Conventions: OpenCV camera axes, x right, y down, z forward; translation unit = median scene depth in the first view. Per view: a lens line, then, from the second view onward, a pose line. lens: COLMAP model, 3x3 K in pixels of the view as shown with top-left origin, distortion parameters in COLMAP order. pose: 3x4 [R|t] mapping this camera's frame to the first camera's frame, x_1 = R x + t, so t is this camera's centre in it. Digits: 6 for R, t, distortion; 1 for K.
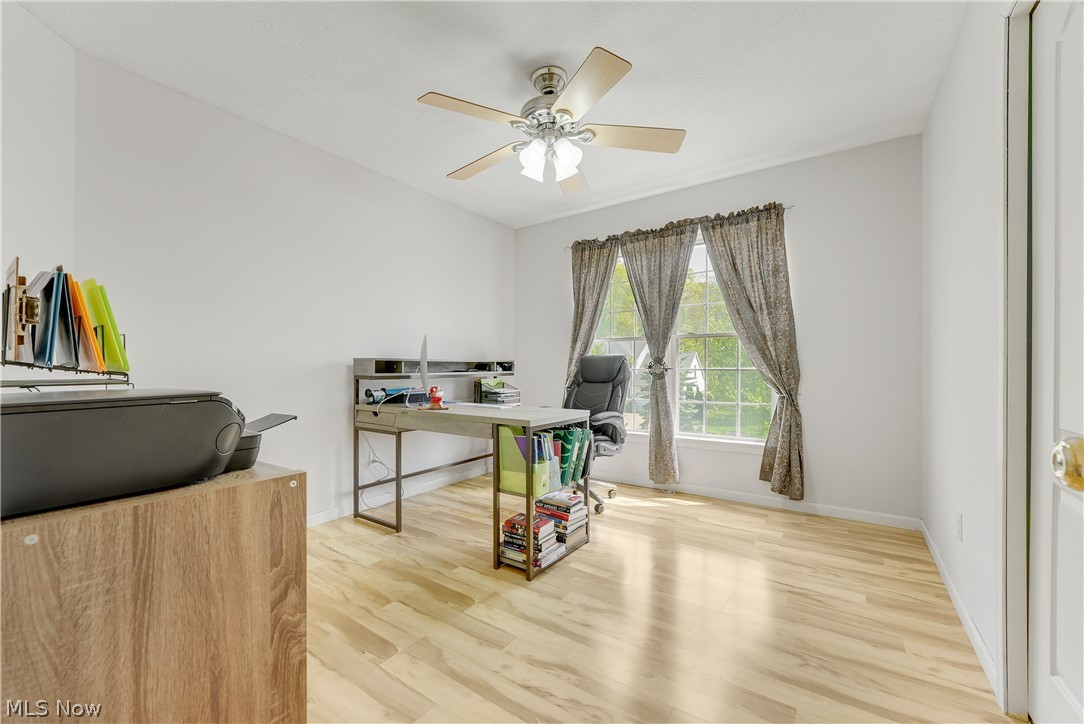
lens RADIAL K [[469.7, 0, 543.5], [0, 469.7, 369.2], [0, 0, 1]] dist [-0.022895, -0.000123]
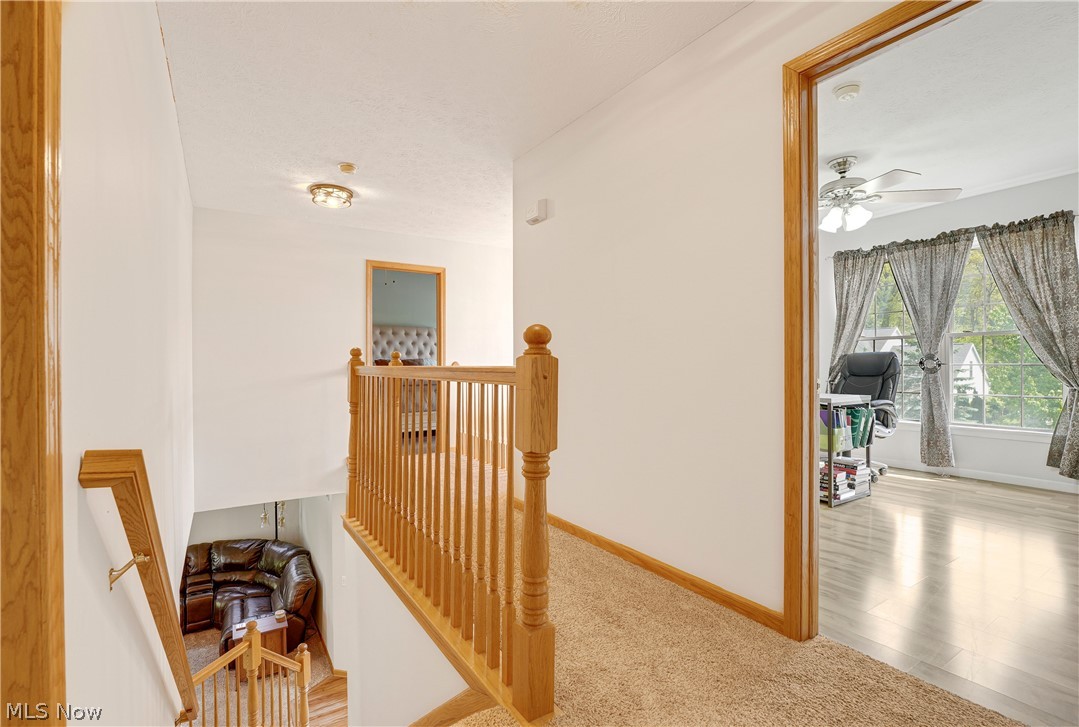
lens RADIAL K [[488.9, 0, 527.1], [0, 488.9, 362.4], [0, 0, 1]] dist [-0.031639, 0.005967]
pose [[0.906402, -0.003684, -0.422400, -0.163833], [0.000644, 0.999973, -0.007340, 0.003233], [0.422416, 0.006381, 0.906380, -0.503296]]
